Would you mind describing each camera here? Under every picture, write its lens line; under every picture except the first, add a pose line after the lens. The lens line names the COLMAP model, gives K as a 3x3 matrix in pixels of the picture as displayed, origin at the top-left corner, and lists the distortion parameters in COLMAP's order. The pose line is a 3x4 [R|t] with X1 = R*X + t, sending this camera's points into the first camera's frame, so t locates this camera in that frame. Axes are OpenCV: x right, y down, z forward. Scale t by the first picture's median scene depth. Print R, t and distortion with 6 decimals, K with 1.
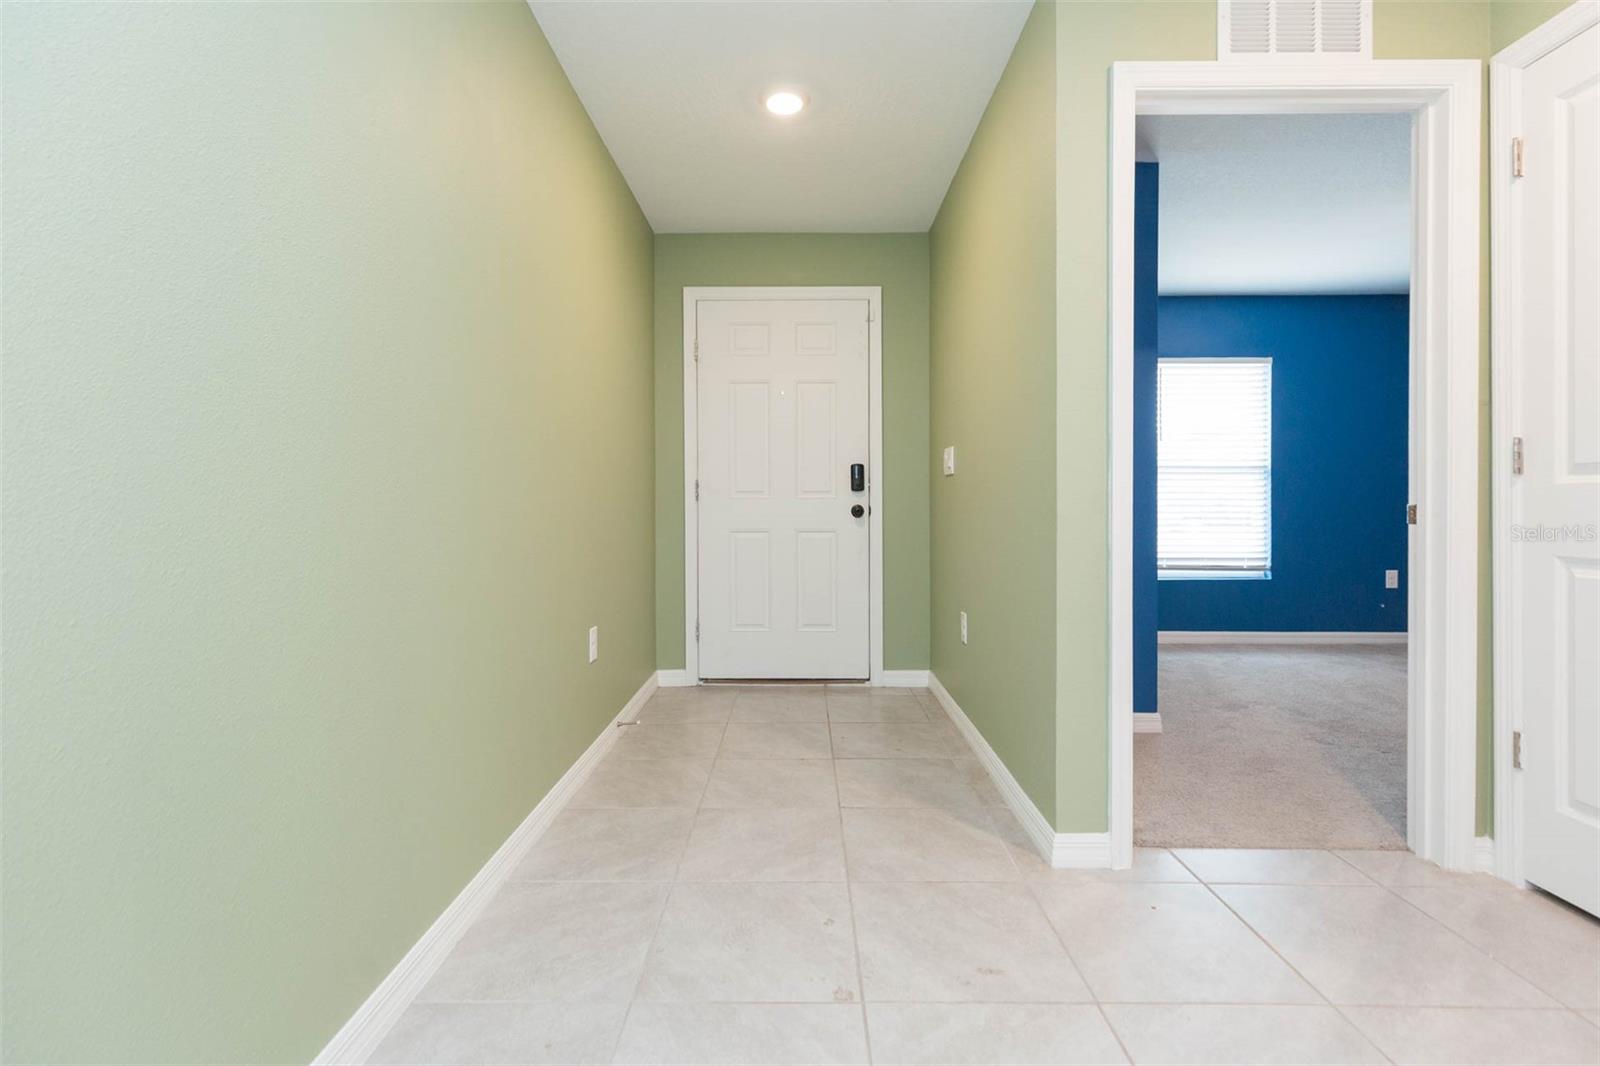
lens RADIAL K [[725.4, 0, 809.4], [0, 725.4, 519.6], [0, 0, 1]] dist [0.002631, -0.000082]
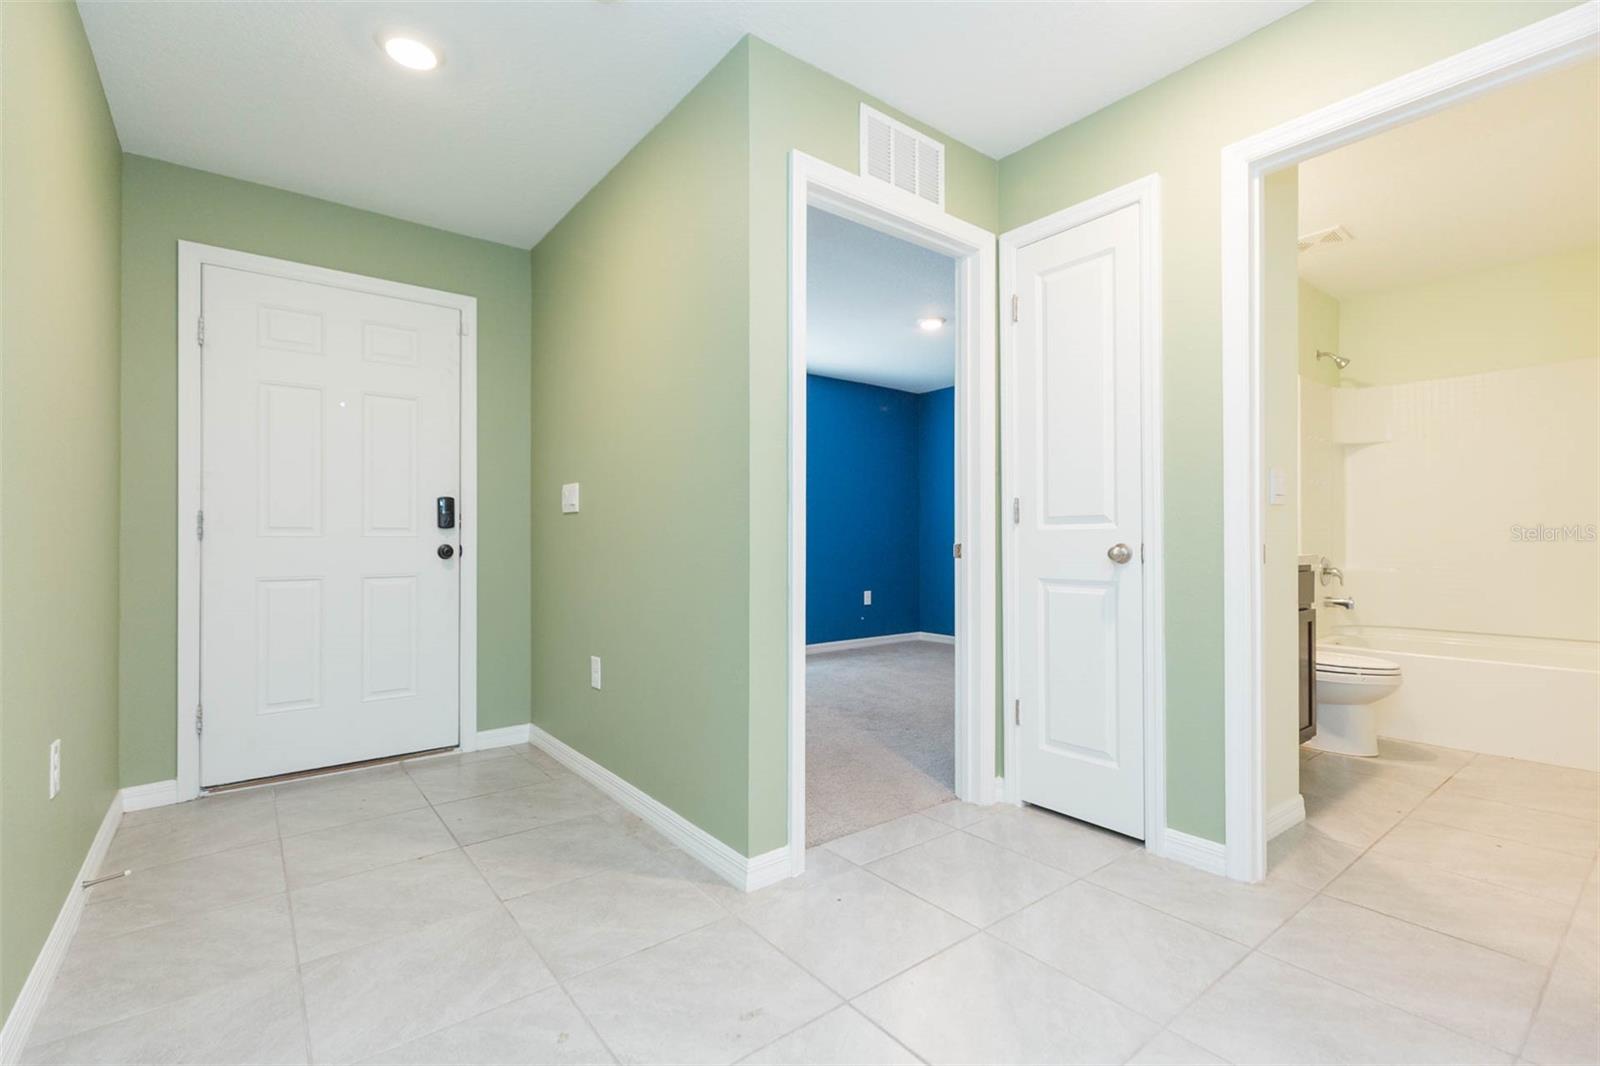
lens RADIAL K [[710.8, 0, 802.3], [0, 710.8, 542.4], [0, 0, 1]] dist [0.002722, 0.000100]
pose [[0.781194, -0.003411, 0.624279, -0.177401], [0.014486, 0.999815, -0.012664, -0.007961], [-0.624120, 0.018936, 0.781099, 0.104671]]
